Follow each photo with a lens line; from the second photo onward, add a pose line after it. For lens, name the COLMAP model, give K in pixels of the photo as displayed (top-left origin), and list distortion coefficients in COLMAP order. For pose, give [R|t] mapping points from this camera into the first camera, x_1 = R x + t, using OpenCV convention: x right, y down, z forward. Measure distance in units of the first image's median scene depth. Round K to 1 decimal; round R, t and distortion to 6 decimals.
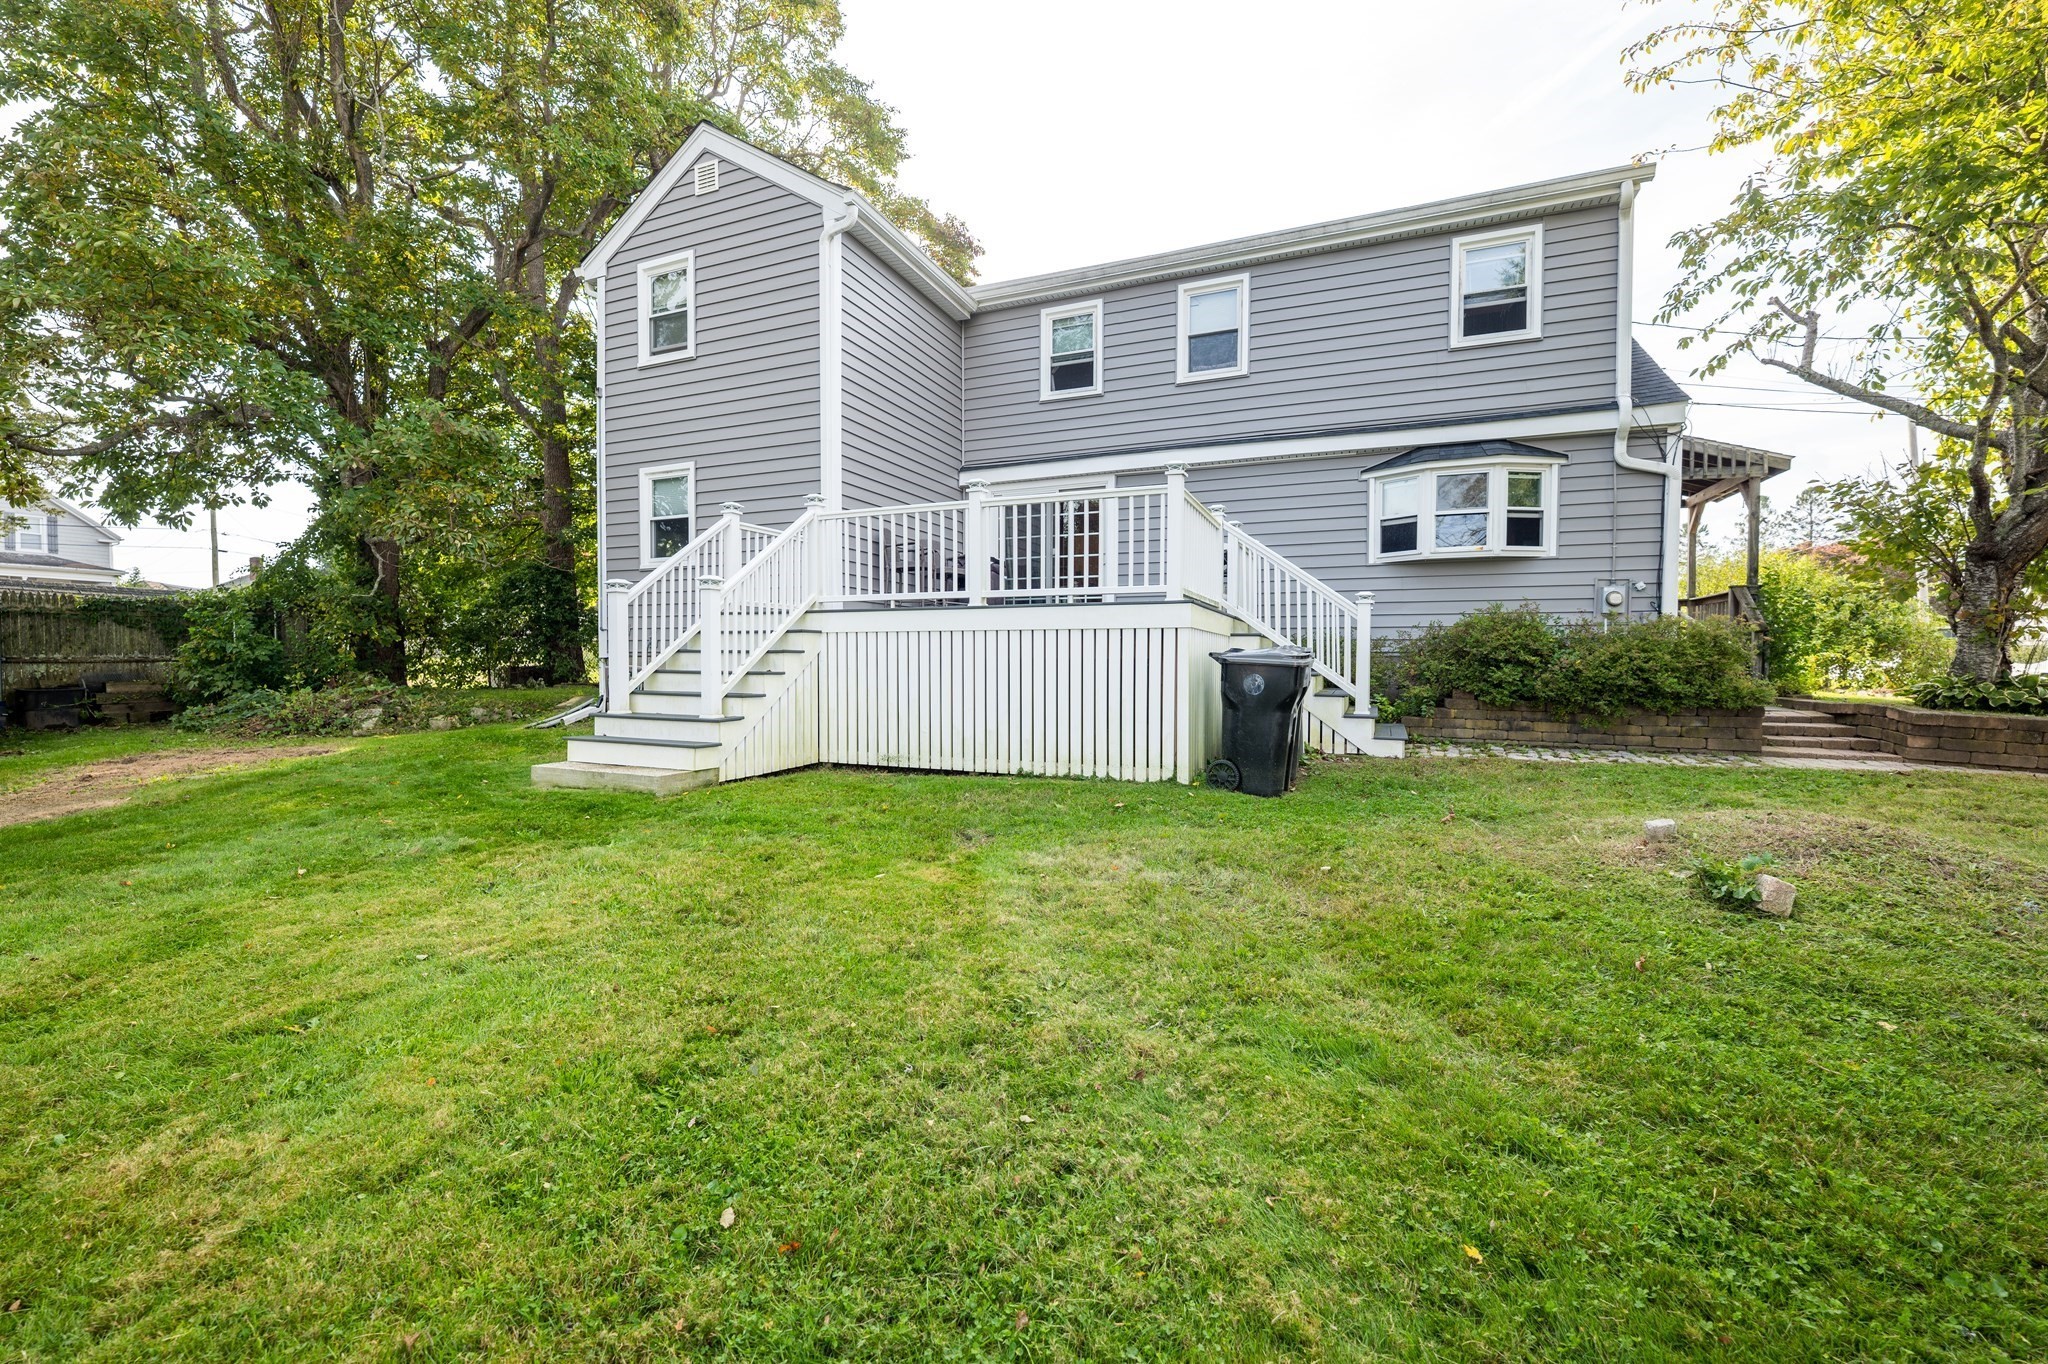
lens RADIAL K [[844.6, 0, 1021.3], [0, 844.6, 683.7], [0, 0, 1]] dist [-0.006169, -0.001982]
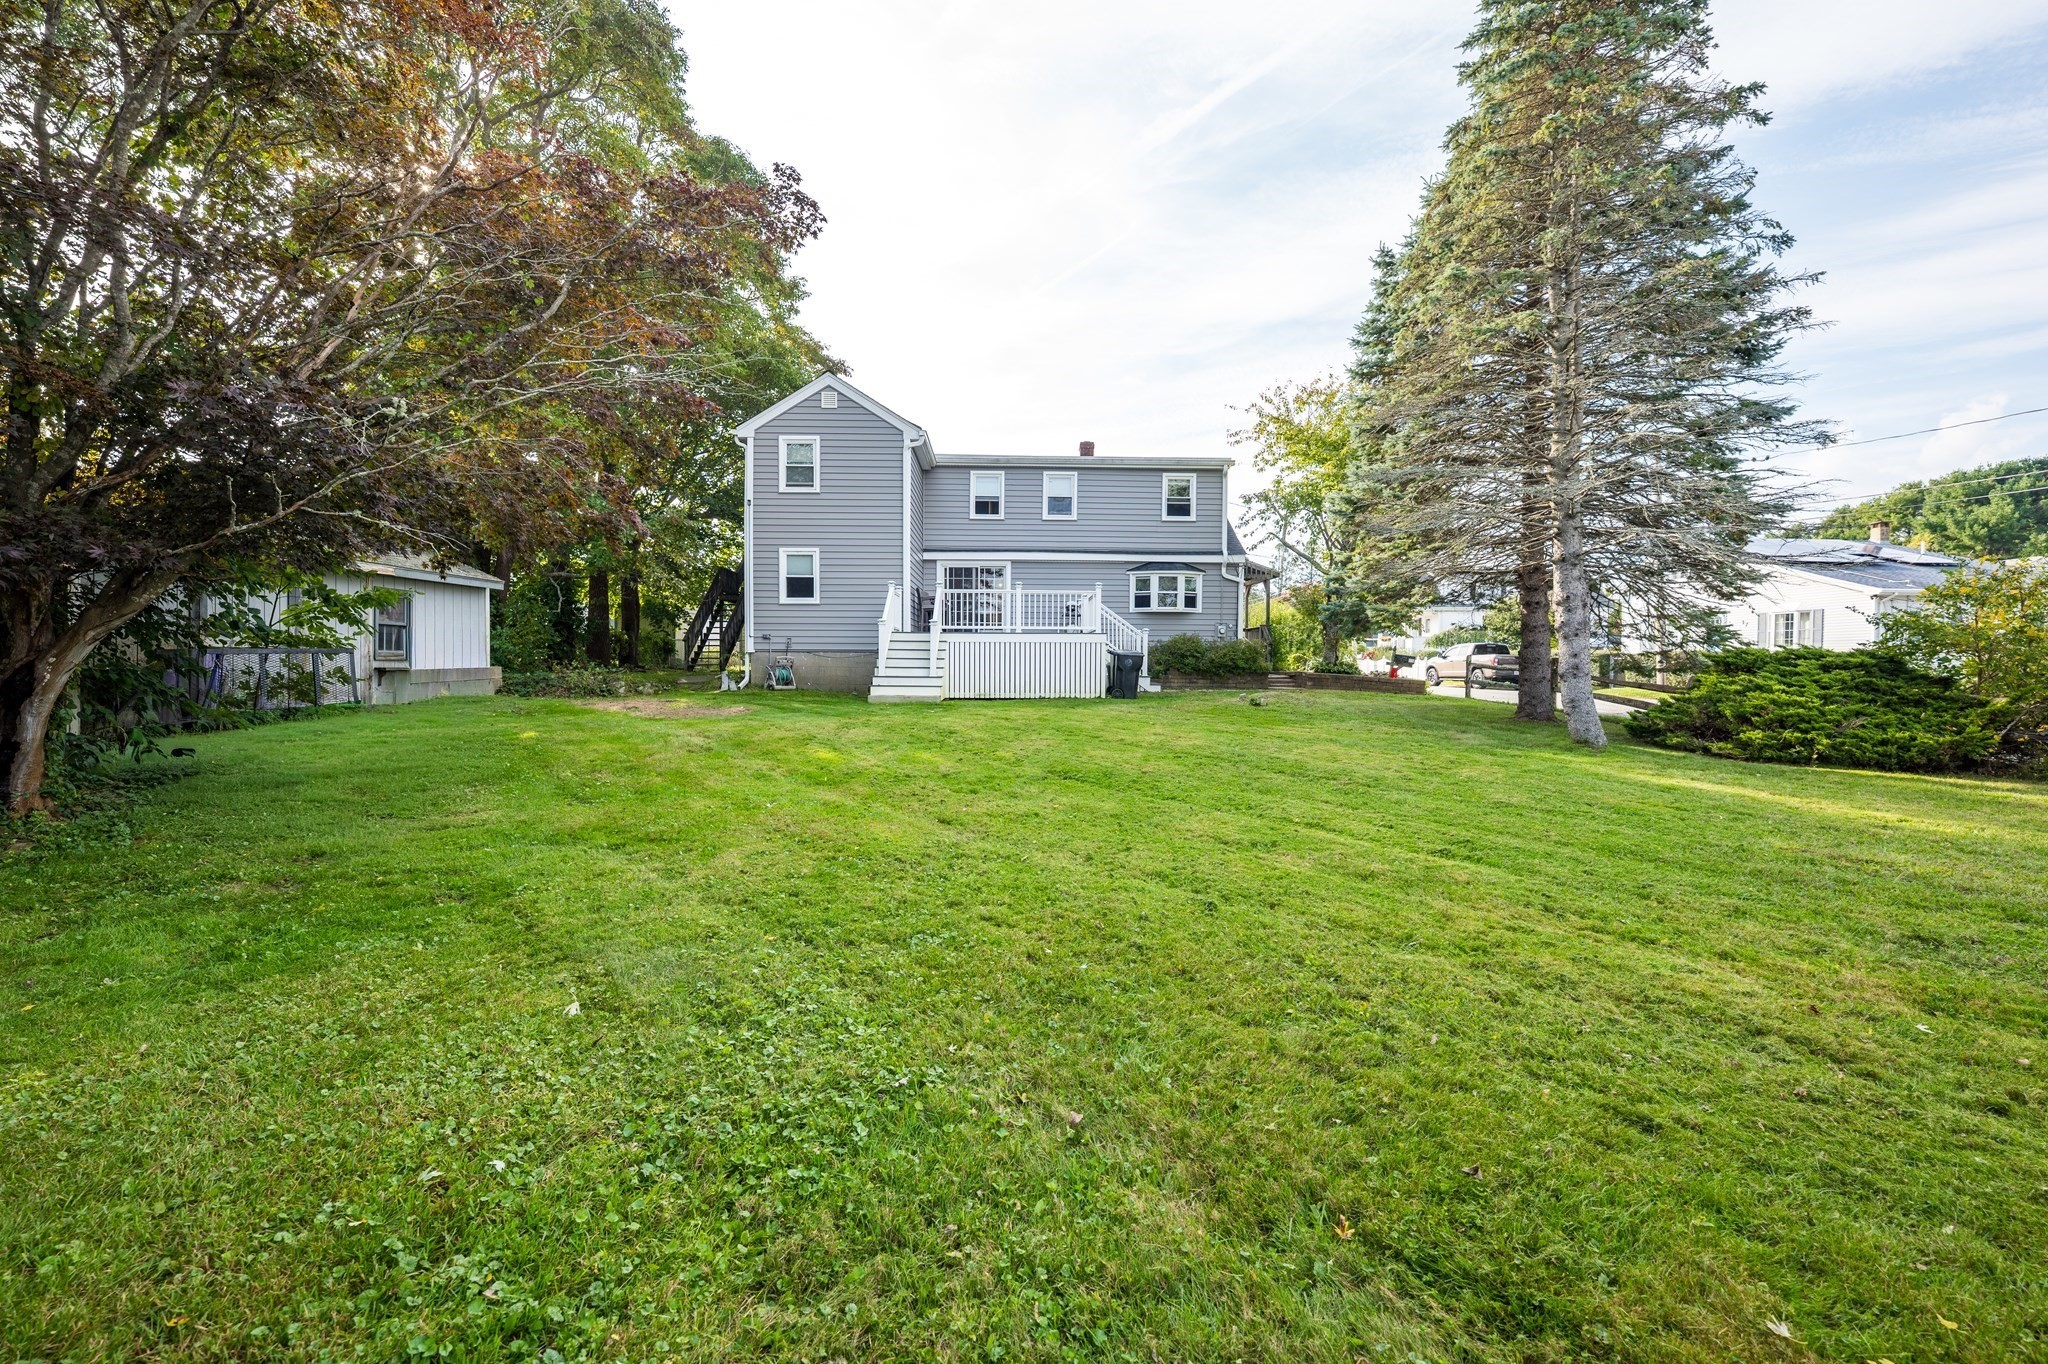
lens RADIAL K [[844.6, 0, 1032.6], [0, 844.6, 684.9], [0, 0, 1]] dist [-0.006169, -0.001982]
pose [[0.909677, -0.009295, 0.415213, -0.831275], [0.008378, 0.999957, 0.004030, 0.043347], [-0.415232, -0.000187, 0.909715, -1.023591]]
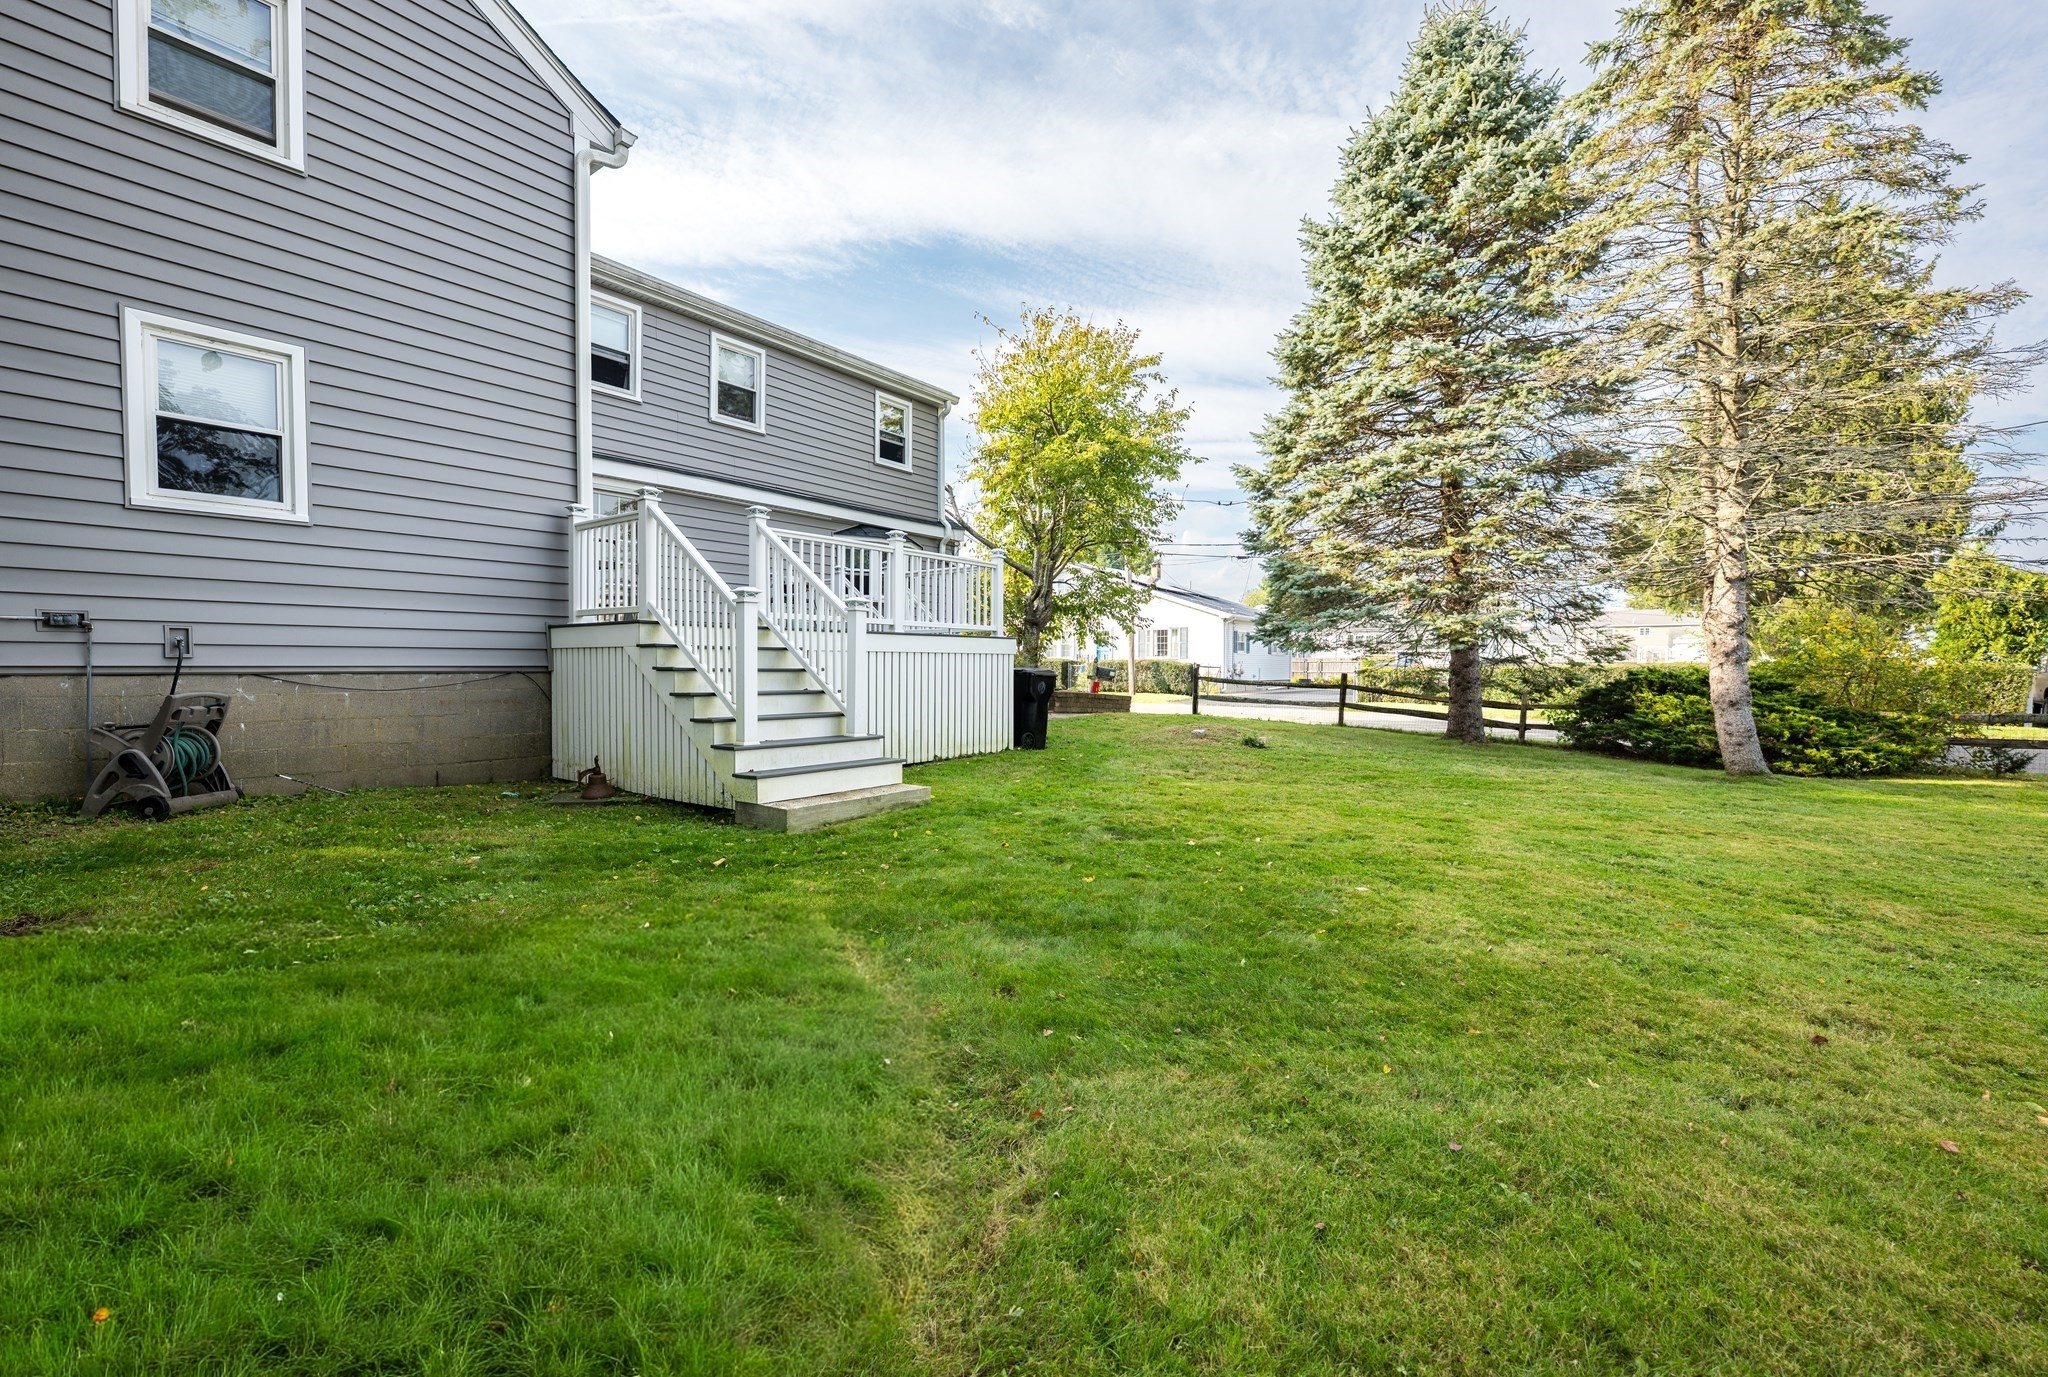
lens RADIAL K [[844.6, 0, 1021.1], [0, 844.6, 692.8], [0, 0, 1]] dist [-0.006169, -0.001982]
pose [[0.233348, -0.033969, 0.971800, -0.971076], [0.025702, 0.999256, 0.028757, -0.025952], [-0.972054, 0.018266, 0.234047, 0.428804]]
